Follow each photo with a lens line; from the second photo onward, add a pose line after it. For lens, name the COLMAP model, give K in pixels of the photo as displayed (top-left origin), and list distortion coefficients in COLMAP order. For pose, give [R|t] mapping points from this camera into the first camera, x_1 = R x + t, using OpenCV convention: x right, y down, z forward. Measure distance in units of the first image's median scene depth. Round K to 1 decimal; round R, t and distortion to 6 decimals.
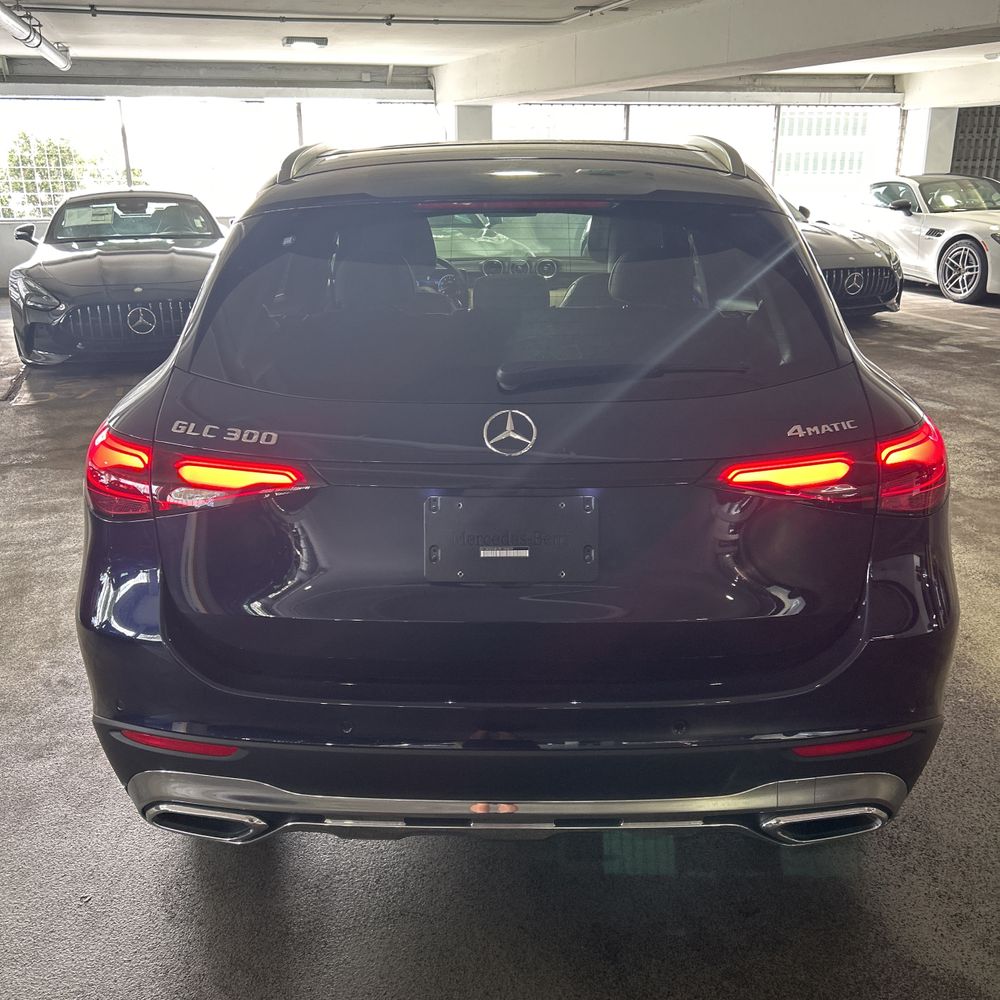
lens RADIAL K [[1014.6, 0, 501.6], [0, 1014.6, 494.4], [0, 0, 1]] dist [0.023459, 0.000000]
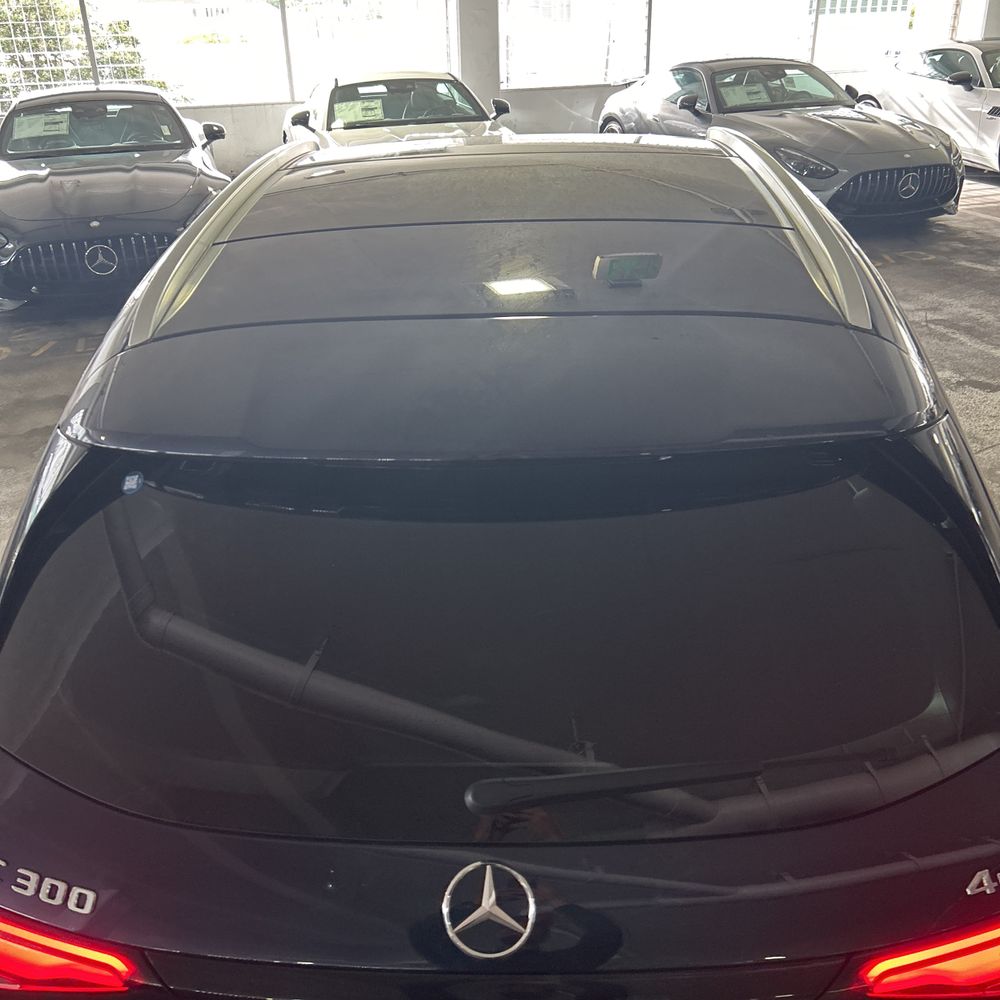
lens RADIAL K [[1014.6, 0, 499.7], [0, 1014.6, 500.8], [0, 0, 1]] dist [0.023459, 0.000000]
pose [[0.999712, -0.014966, -0.018762, 0.004932], [0.017457, 0.989920, 0.140550, -0.066847], [0.016470, -0.140837, 0.989896, 0.081626]]
